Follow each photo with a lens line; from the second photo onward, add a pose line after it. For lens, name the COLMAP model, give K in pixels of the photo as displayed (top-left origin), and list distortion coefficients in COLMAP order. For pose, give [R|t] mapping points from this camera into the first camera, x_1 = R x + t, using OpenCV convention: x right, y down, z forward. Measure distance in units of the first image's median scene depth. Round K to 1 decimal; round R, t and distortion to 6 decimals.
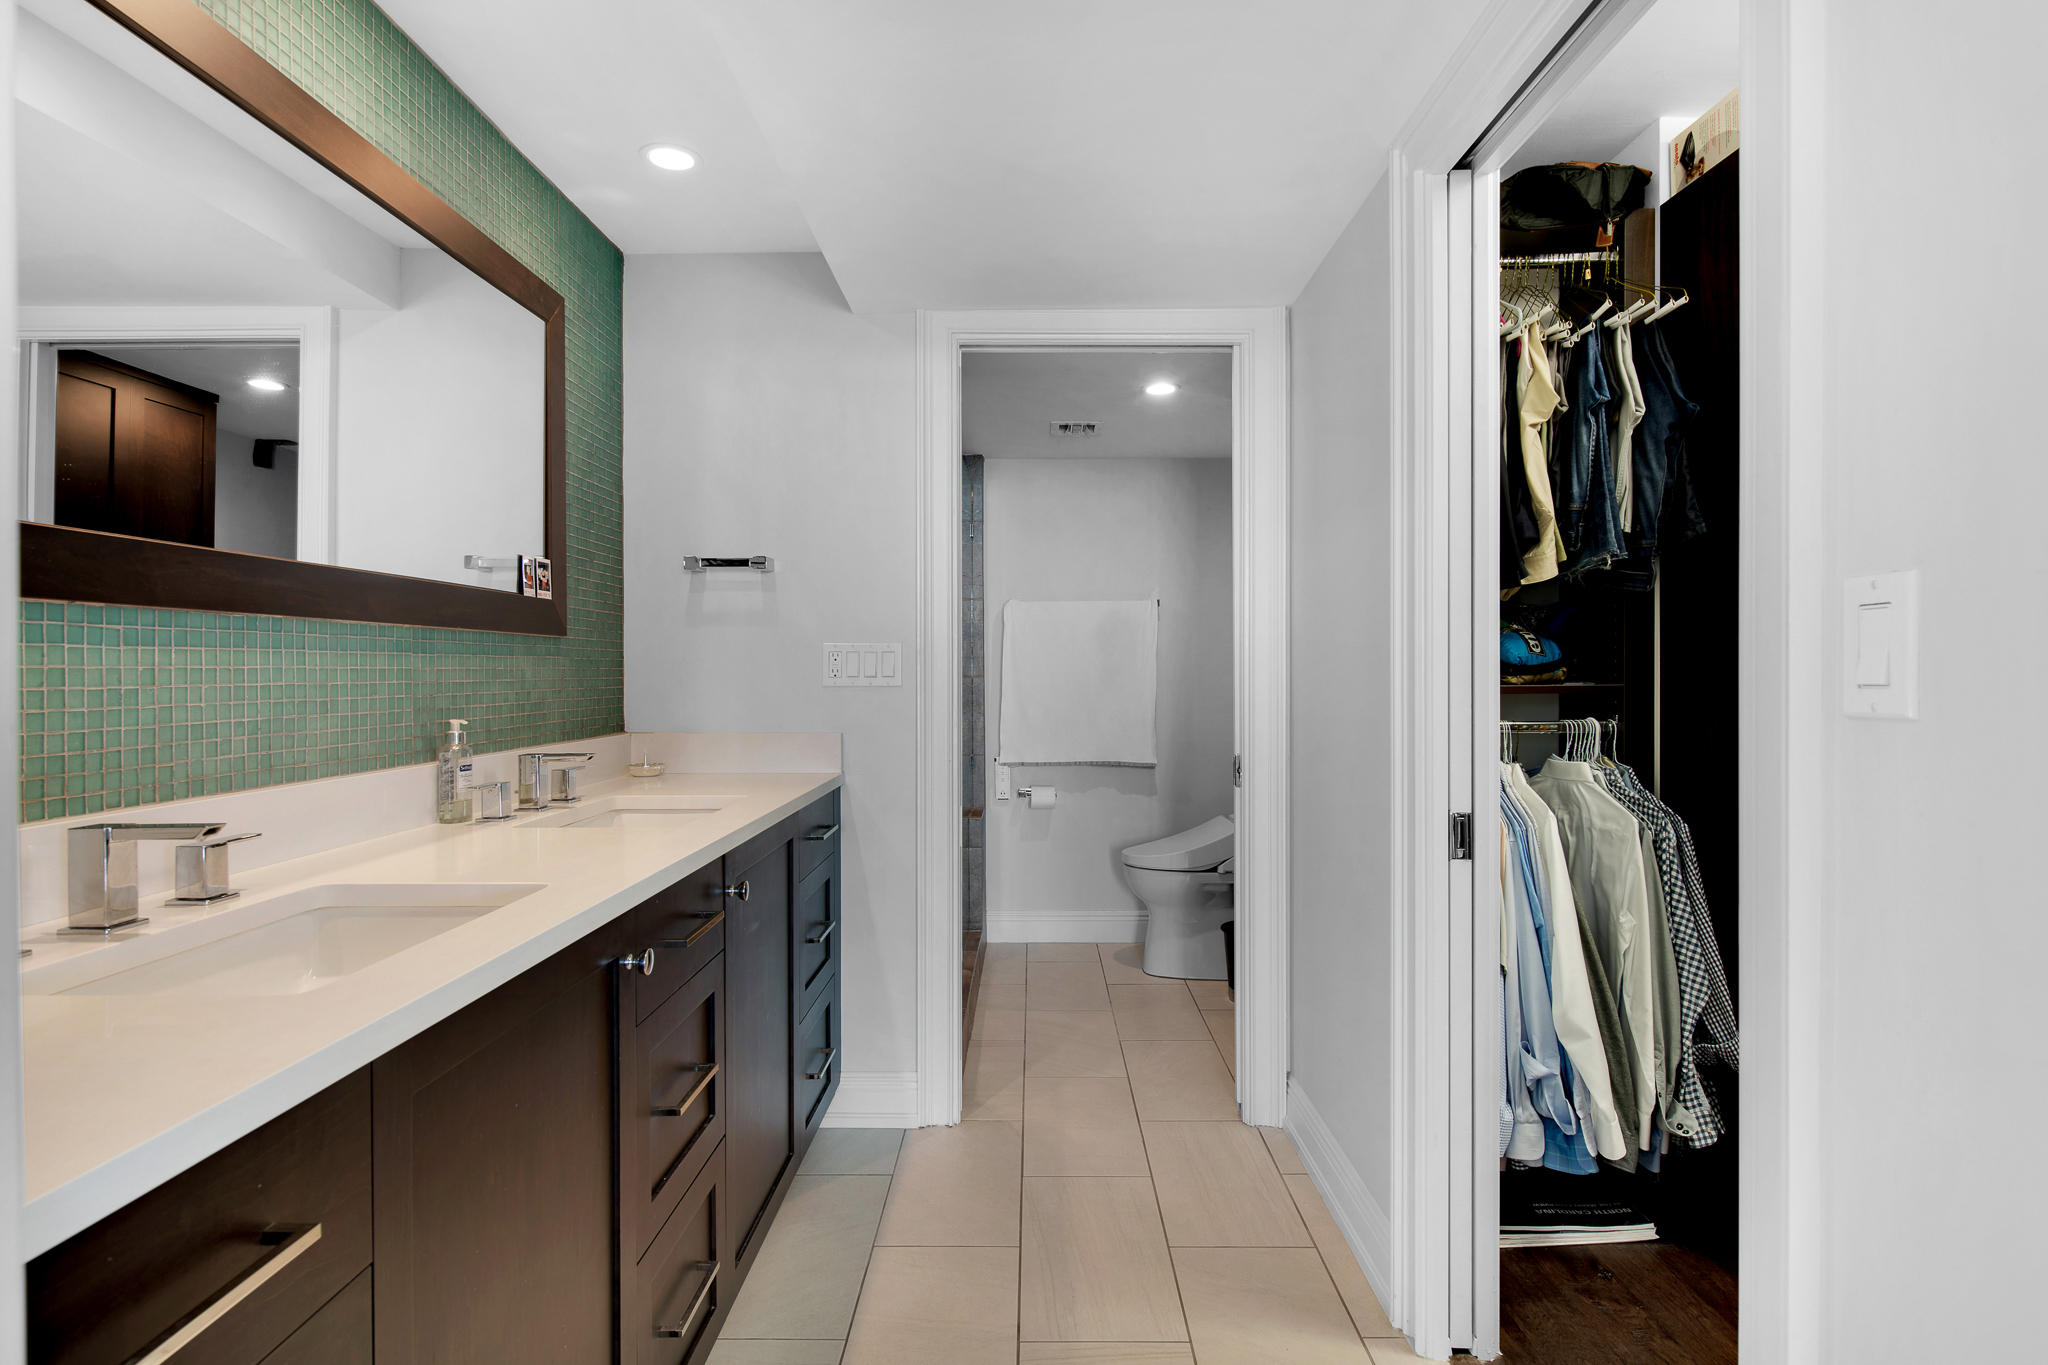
lens RADIAL K [[1075.2, 0, 1028.5], [0, 1075.2, 683.0], [0, 0, 1]] dist [0.005129, -0.001495]
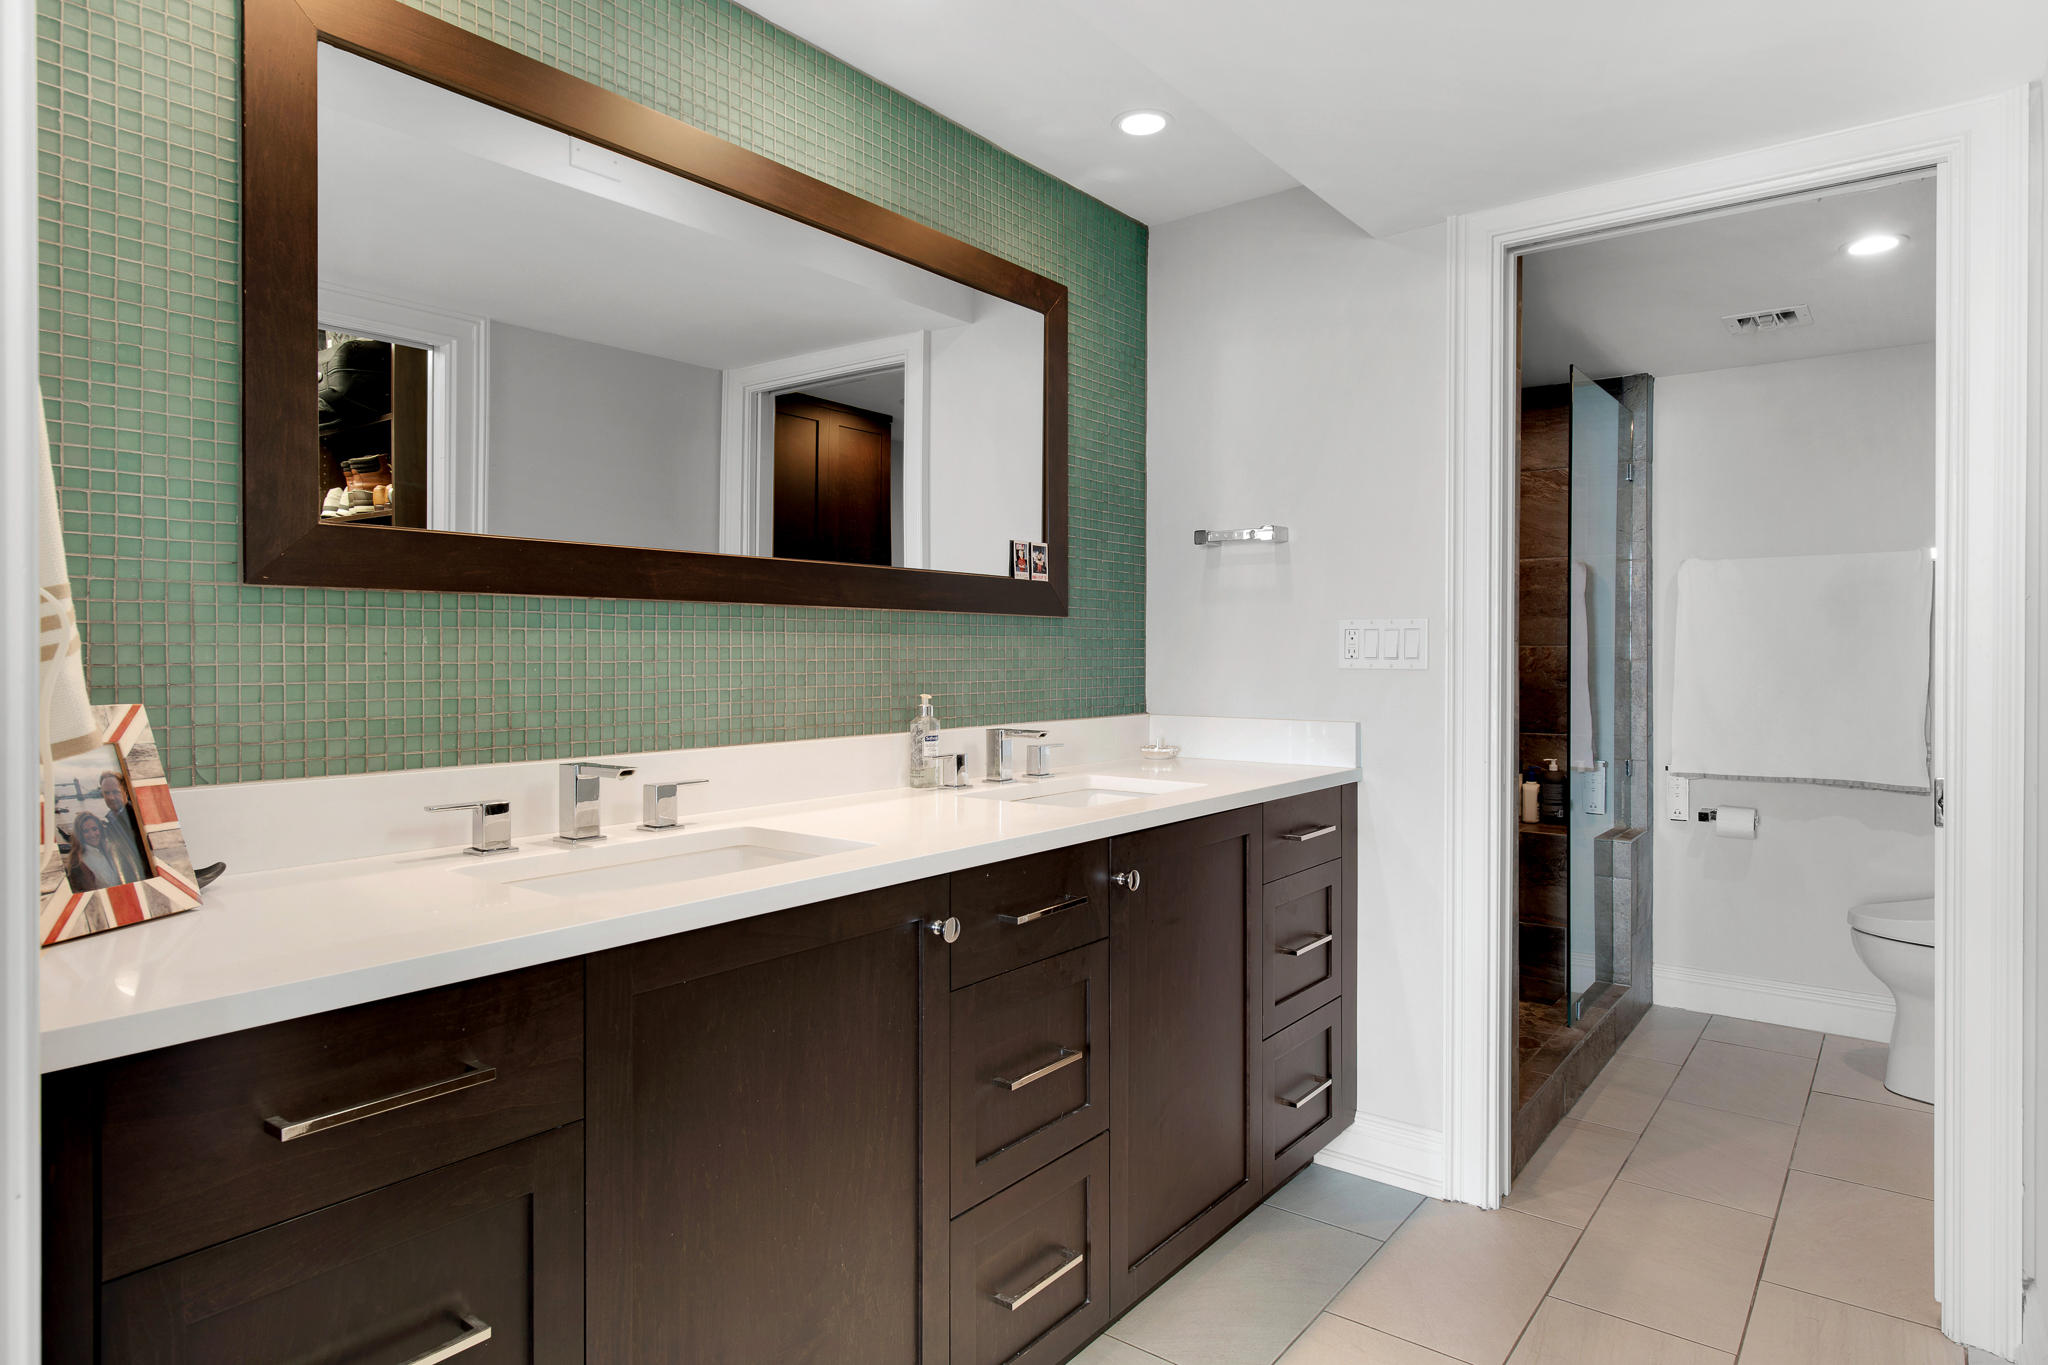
lens RADIAL K [[1194.7, 0, 1020.8], [0, 1194.7, 666.7], [0, 0, 1]] dist [0.016458, -0.000761]
pose [[0.791466, 0.011264, -0.611110, 0.236725], [-0.010113, 0.999935, 0.005333, -0.001403], [0.611130, 0.001960, 0.791528, 0.073044]]
